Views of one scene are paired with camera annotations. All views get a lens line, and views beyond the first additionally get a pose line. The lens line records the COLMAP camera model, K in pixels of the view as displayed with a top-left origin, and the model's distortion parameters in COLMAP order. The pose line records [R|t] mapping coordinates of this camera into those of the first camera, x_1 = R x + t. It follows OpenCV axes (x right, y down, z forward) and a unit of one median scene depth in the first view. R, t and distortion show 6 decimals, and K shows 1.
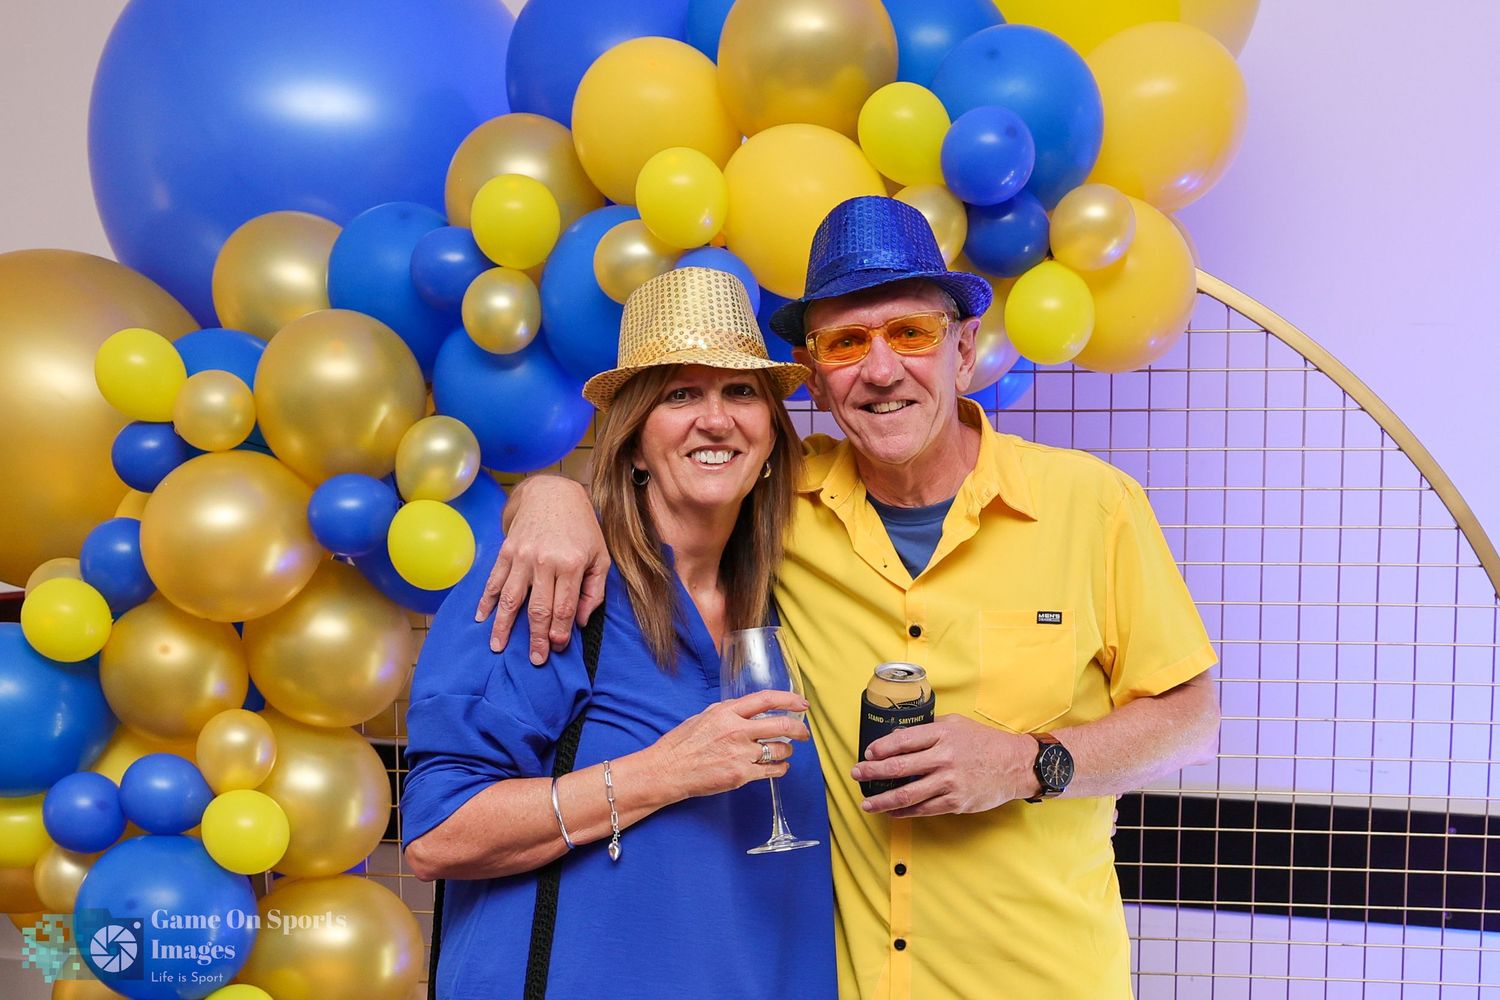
lens RADIAL K [[1297.1, 0, 730.2], [0, 1297.1, 478.0], [0, 0, 1]] dist [-0.030674, -0.002624]
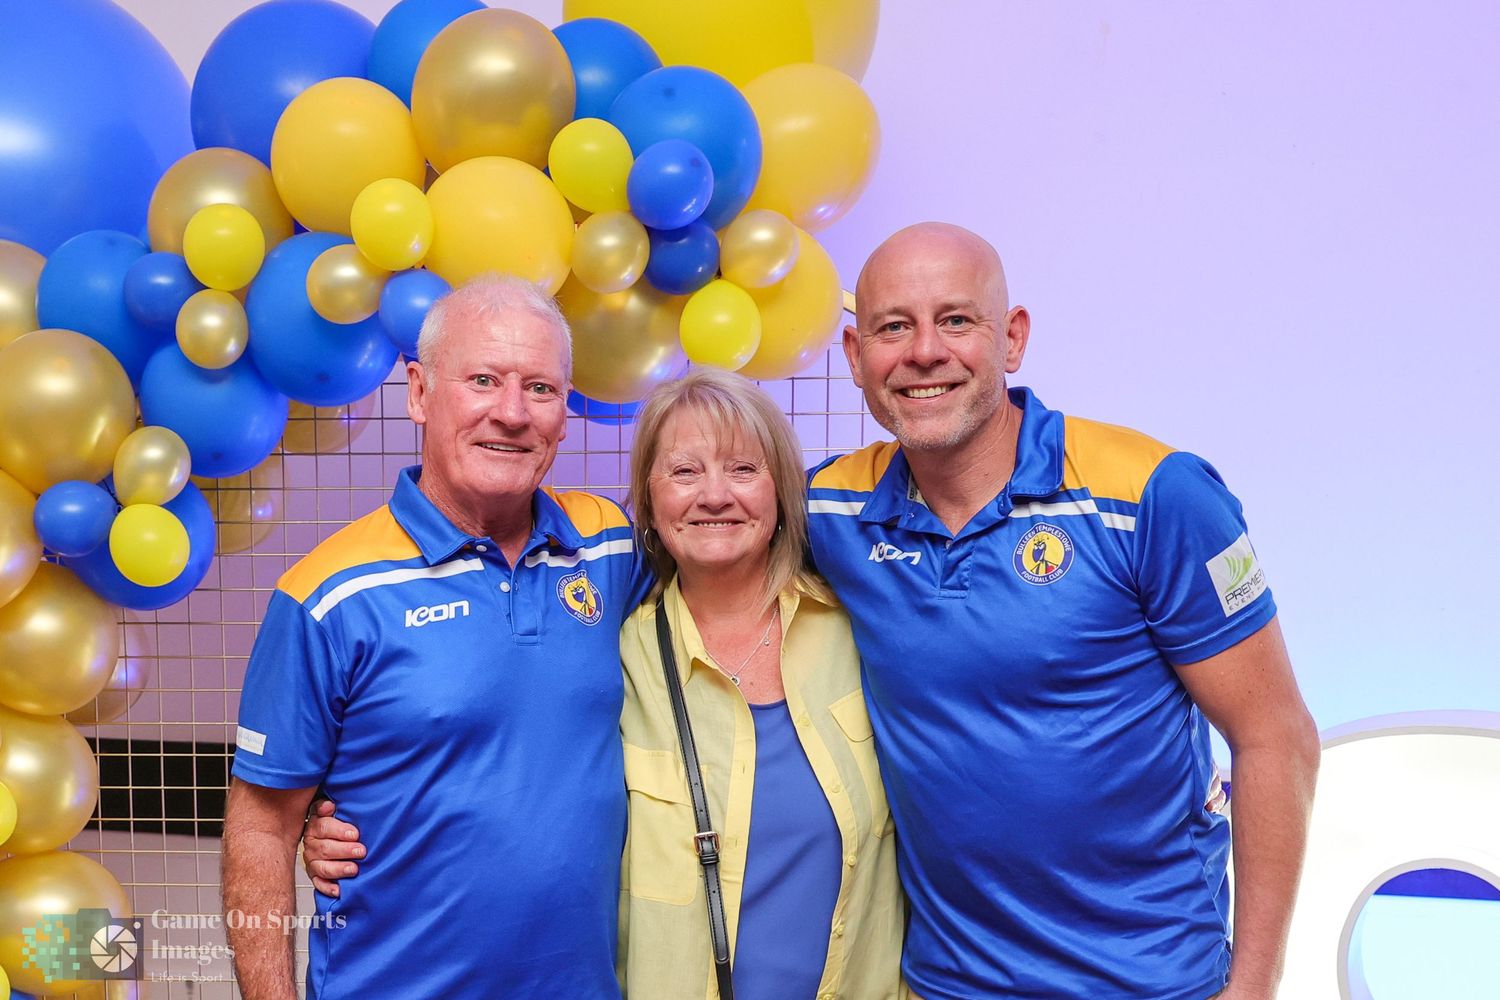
lens RADIAL K [[1252.1, 0, 796.2], [0, 1252.1, 459.9], [0, 0, 1]] dist [-0.025576, -0.017049]
pose [[0.999457, -0.008026, 0.031958, 0.279644], [0.008623, 0.999790, -0.018583, 0.004104], [-0.031803, 0.018849, 0.999316, -0.056037]]
